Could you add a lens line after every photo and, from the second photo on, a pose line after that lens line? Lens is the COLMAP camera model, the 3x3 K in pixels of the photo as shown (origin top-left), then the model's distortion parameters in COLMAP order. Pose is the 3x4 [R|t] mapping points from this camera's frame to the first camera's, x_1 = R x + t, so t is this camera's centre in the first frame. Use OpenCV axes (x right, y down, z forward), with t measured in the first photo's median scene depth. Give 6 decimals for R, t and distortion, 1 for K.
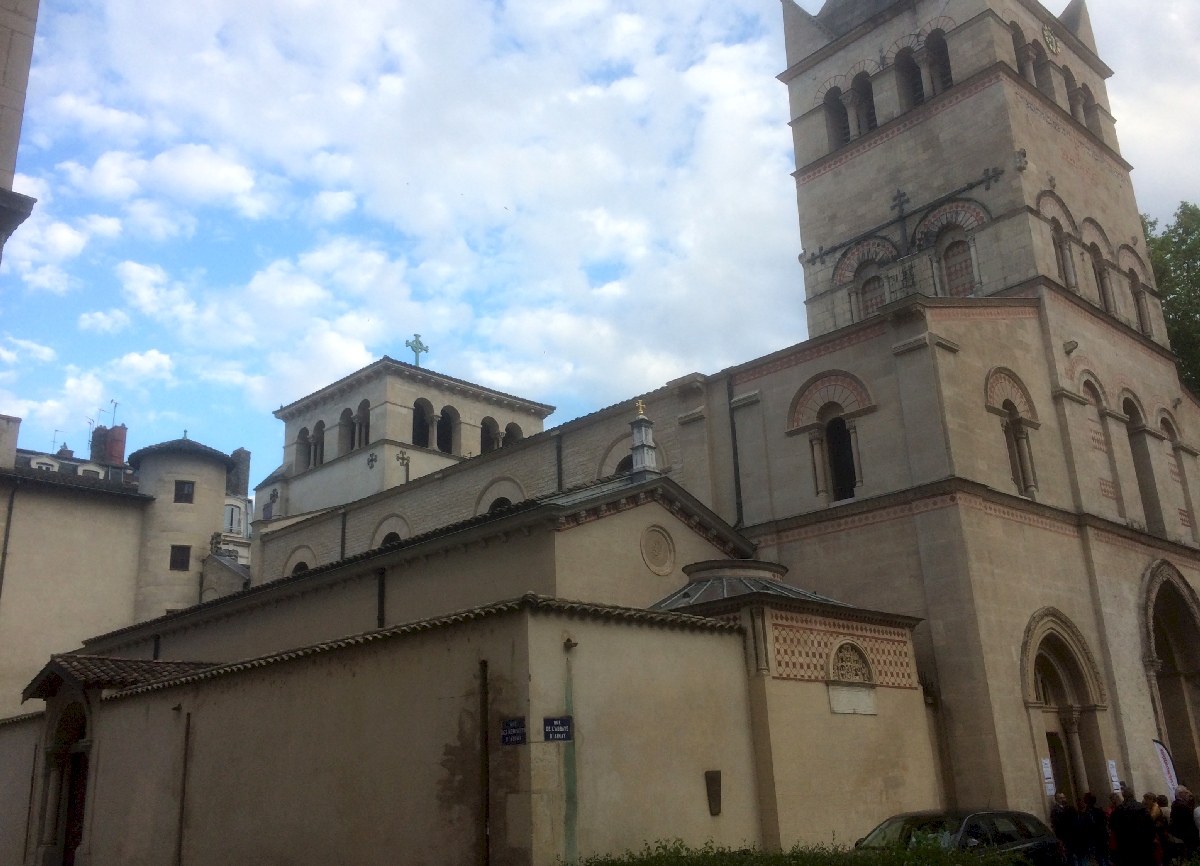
lens RADIAL K [[1078.3, 0, 596.3], [0, 1078.3, 437.2], [0, 0, 1]] dist [0.100471, -0.132117]
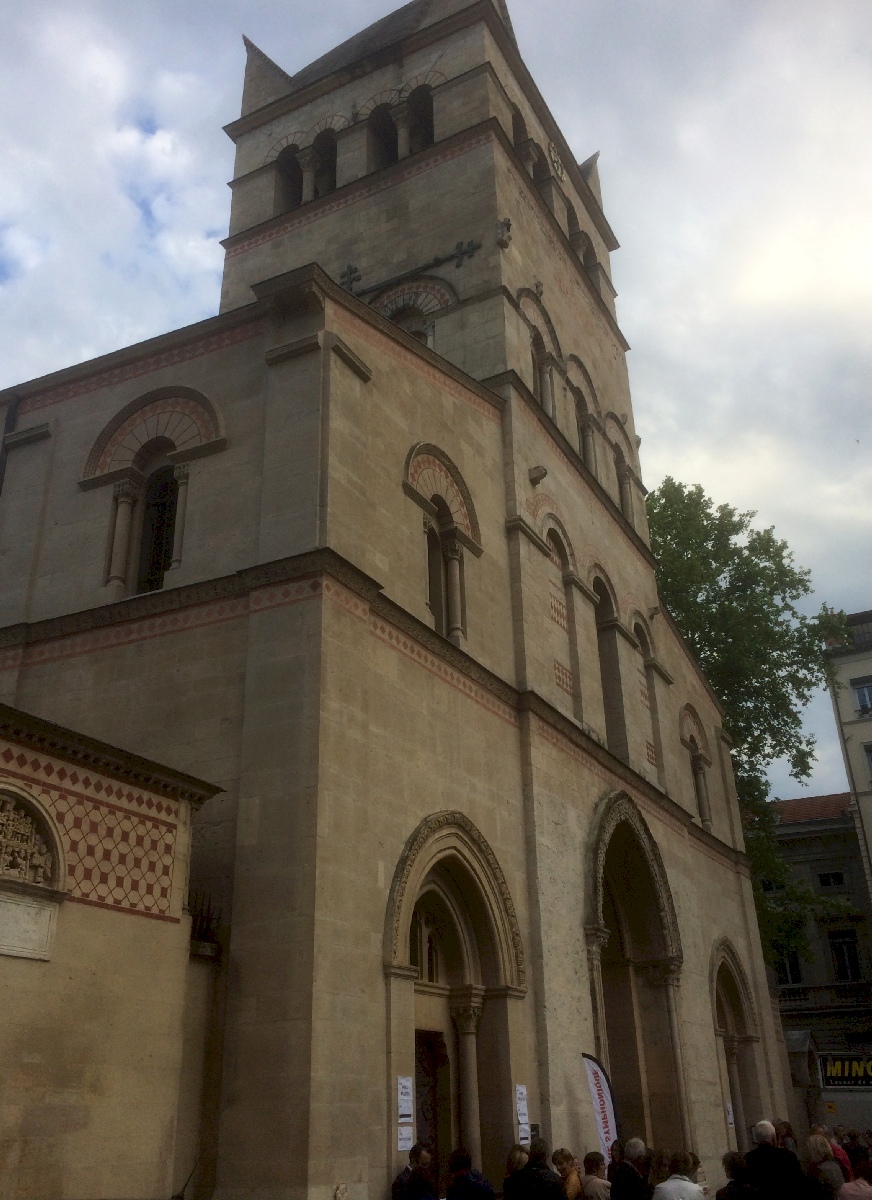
lens RADIAL K [[1078.3, 0, 436.0], [0, 1078.3, 600.0], [0, 0, 1]] dist [0.100471, -0.132117]
pose [[0.943863, 0.161107, 0.288387, 0.201511], [-0.120703, 0.980843, -0.152898, 0.125865], [-0.307495, 0.109505, 0.945228, 0.404049]]
